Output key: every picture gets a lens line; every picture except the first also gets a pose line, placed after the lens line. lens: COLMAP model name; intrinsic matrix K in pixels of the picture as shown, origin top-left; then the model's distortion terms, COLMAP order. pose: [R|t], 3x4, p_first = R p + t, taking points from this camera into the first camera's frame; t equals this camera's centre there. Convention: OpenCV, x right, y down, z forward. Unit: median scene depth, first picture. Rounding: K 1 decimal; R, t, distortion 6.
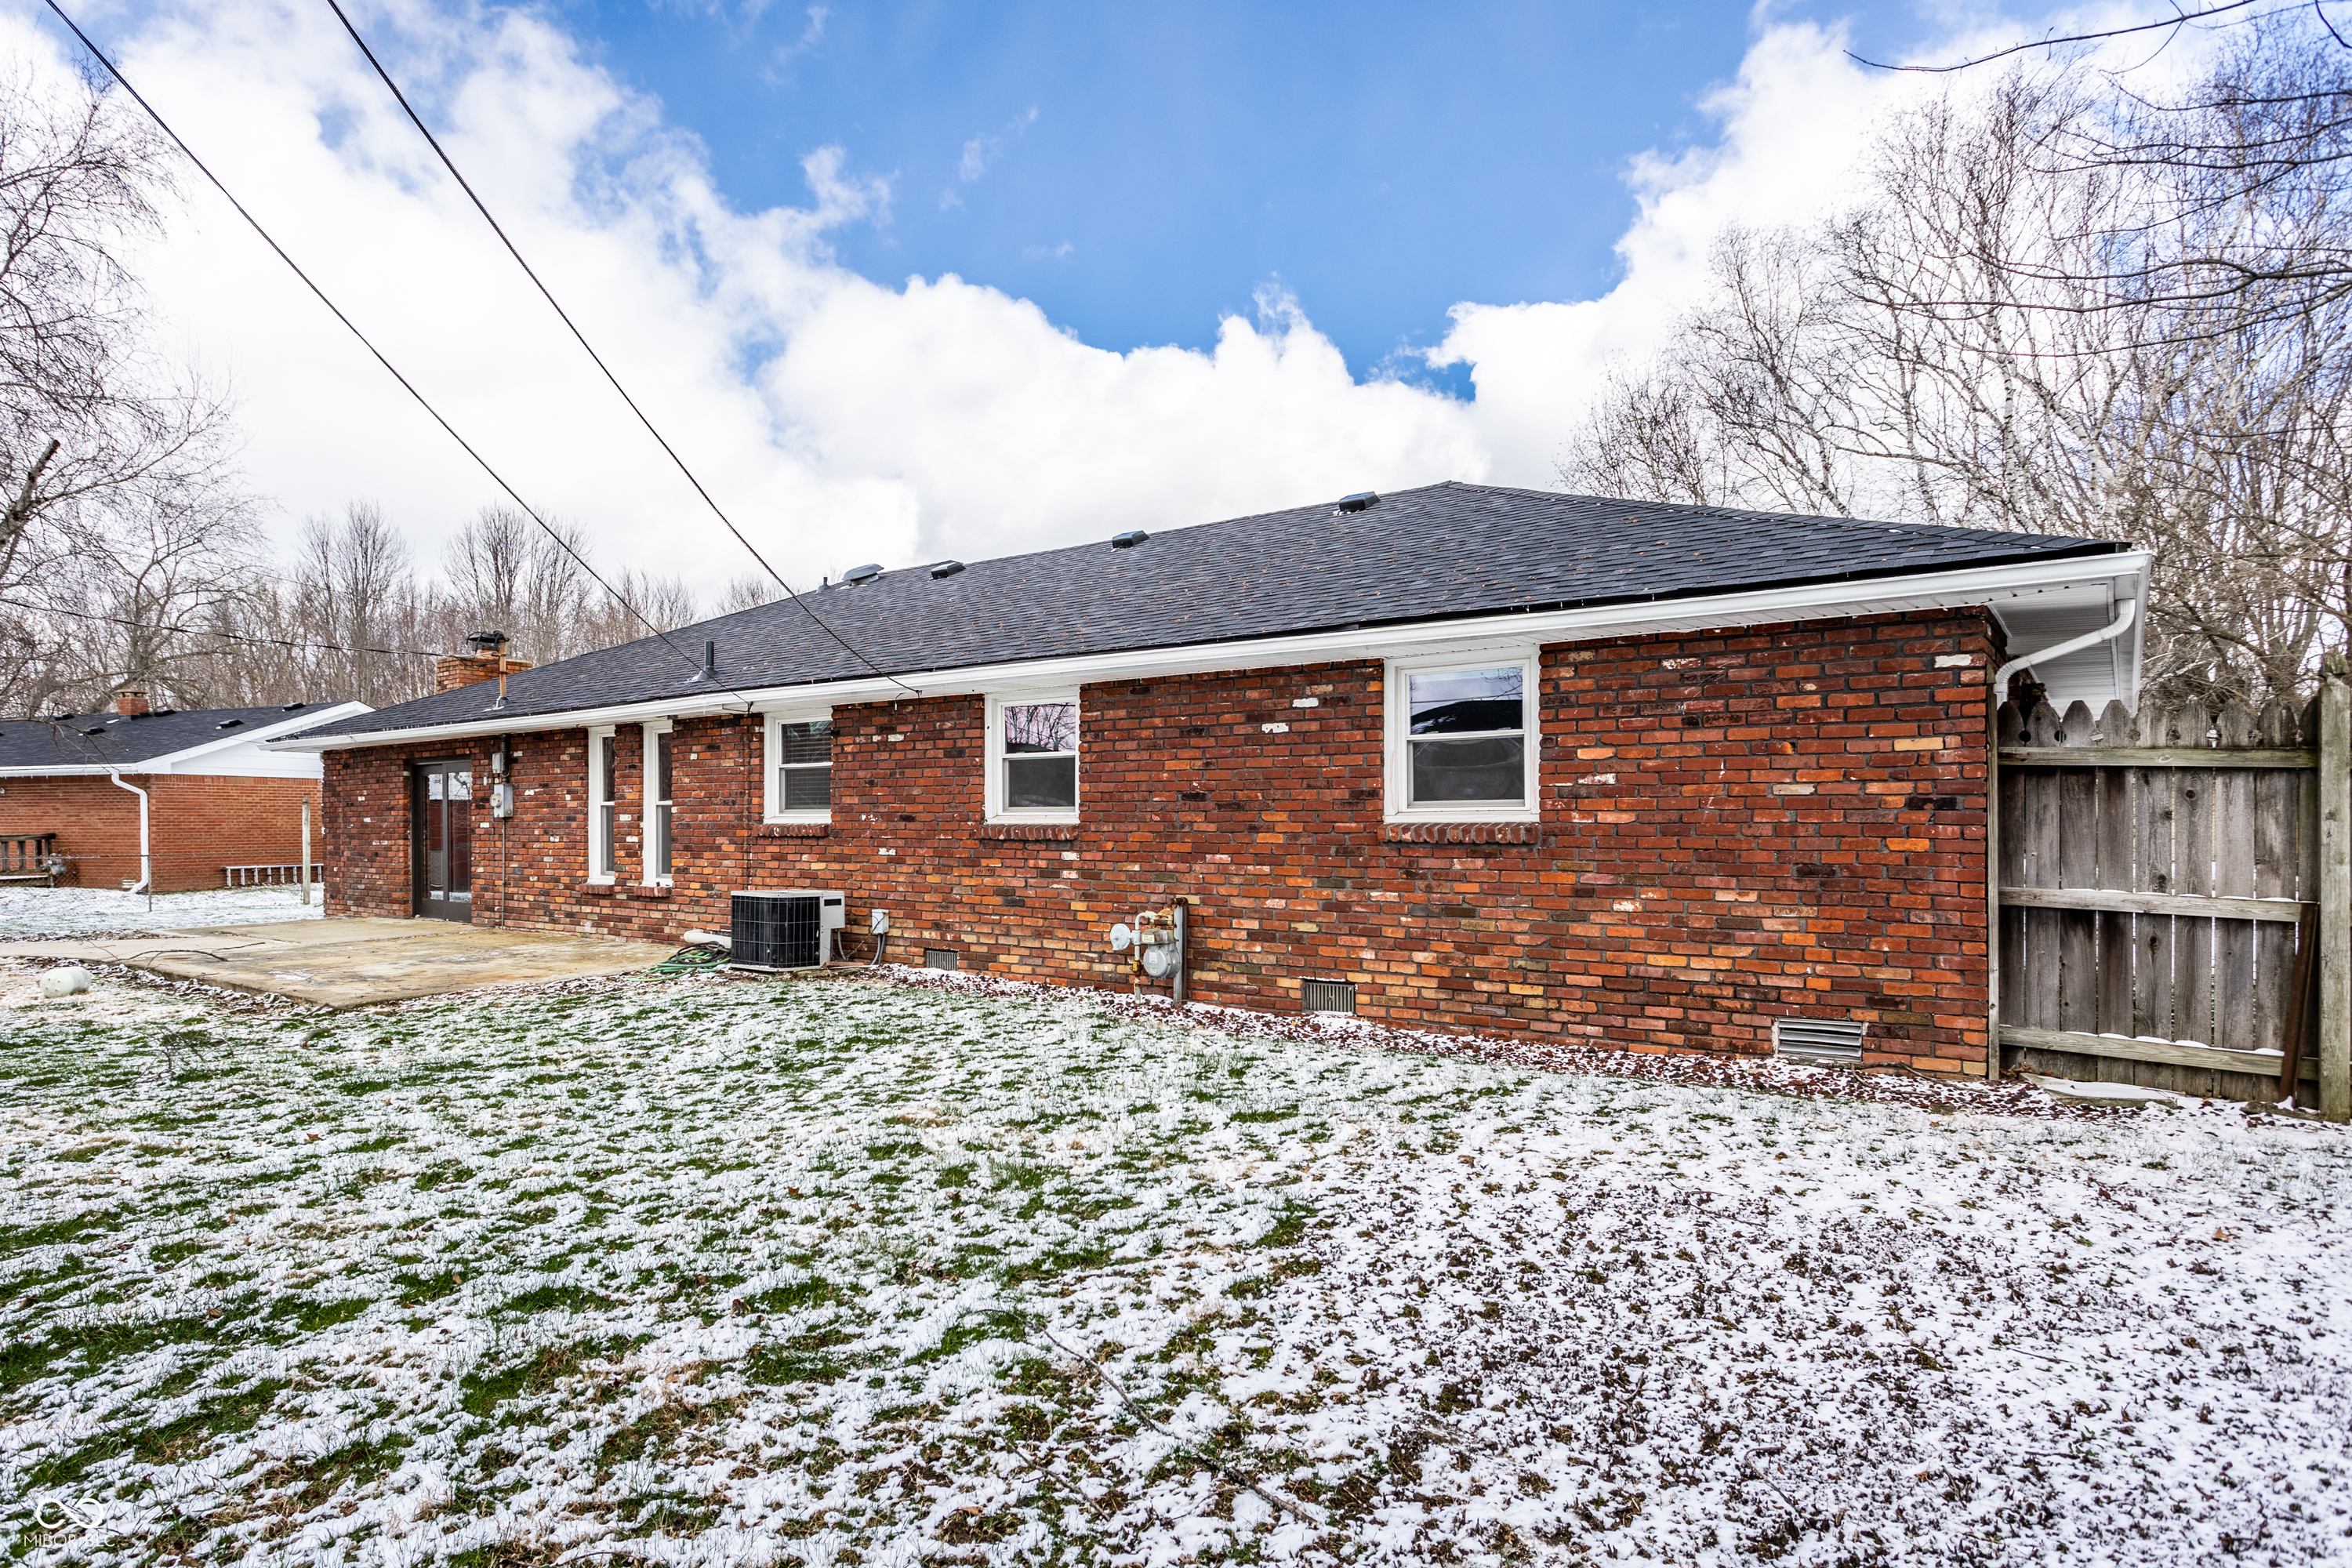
lens RADIAL K [[1317.8, 0, 1113.6], [0, 1317.8, 848.8], [0, 0, 1]] dist [-0.010441, -0.000787]
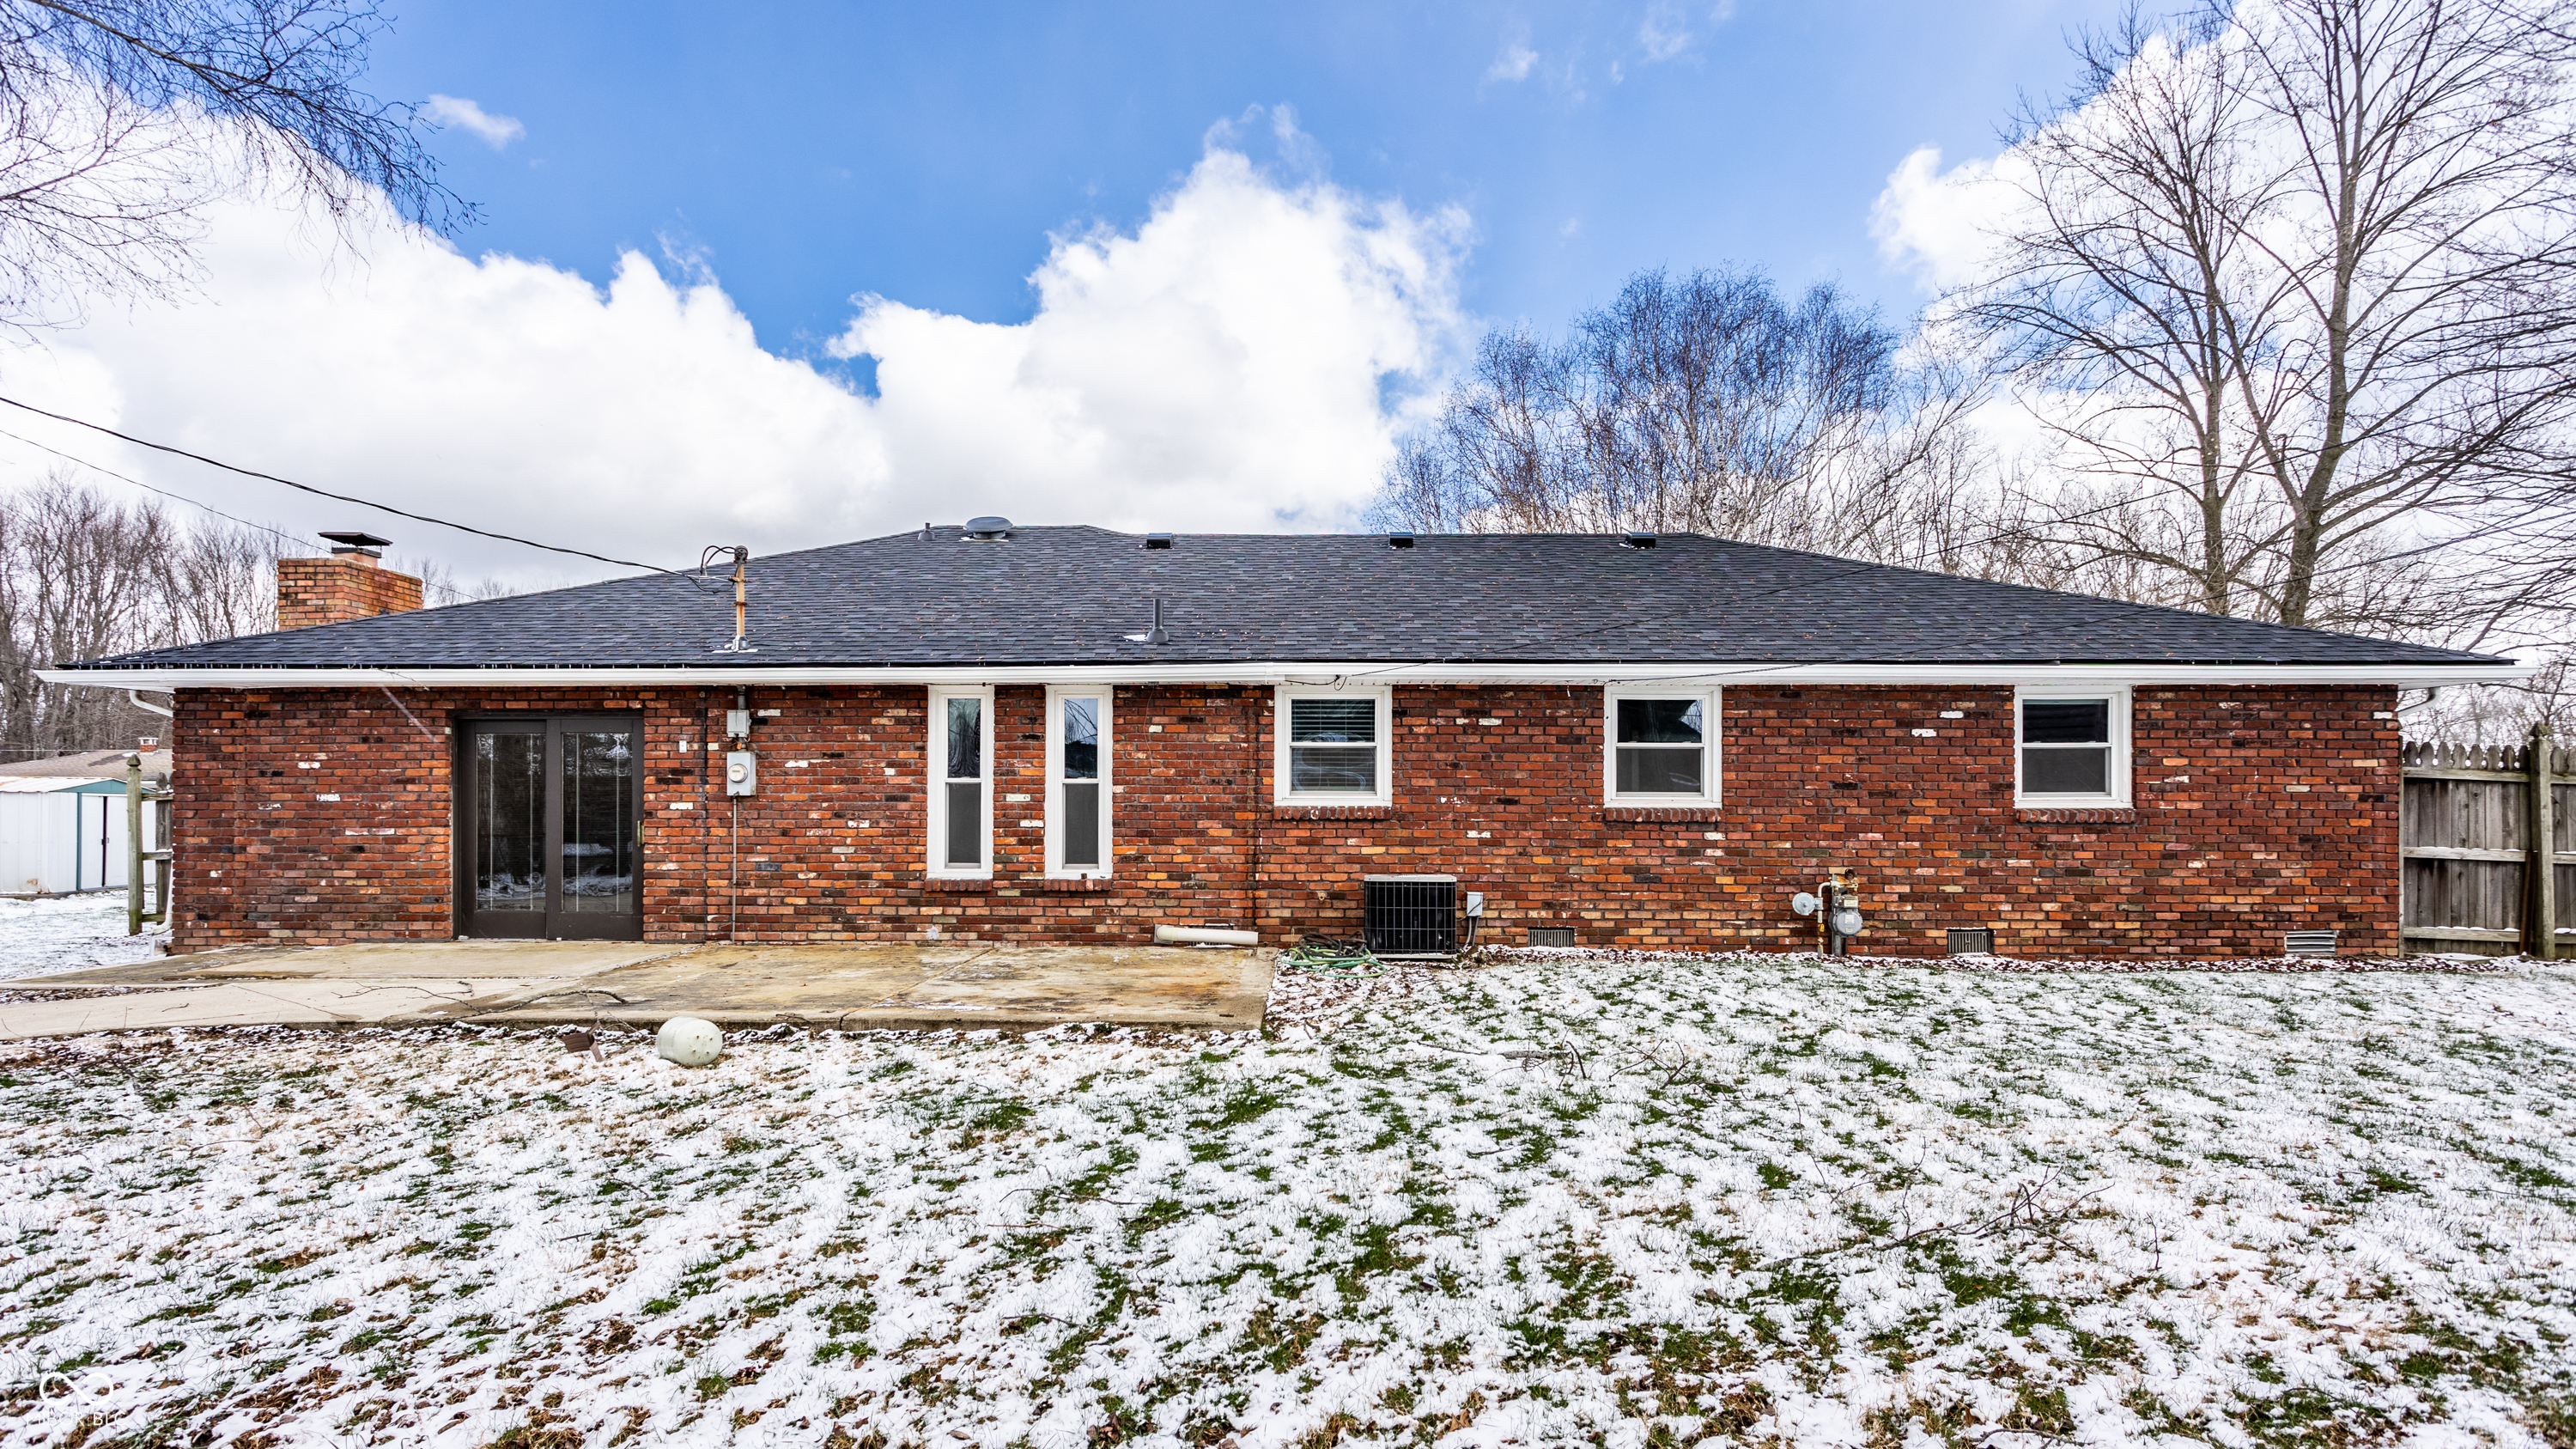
lens RADIAL K [[1252.7, 0, 1345.9], [0, 1252.7, 825.4], [0, 0, 1]] dist [-0.008730, 0.001301]
pose [[0.800149, -0.003285, 0.599793, -1.033568], [0.007381, 0.999963, -0.004371, -0.001618], [-0.599756, 0.007924, 0.800143, 0.368932]]
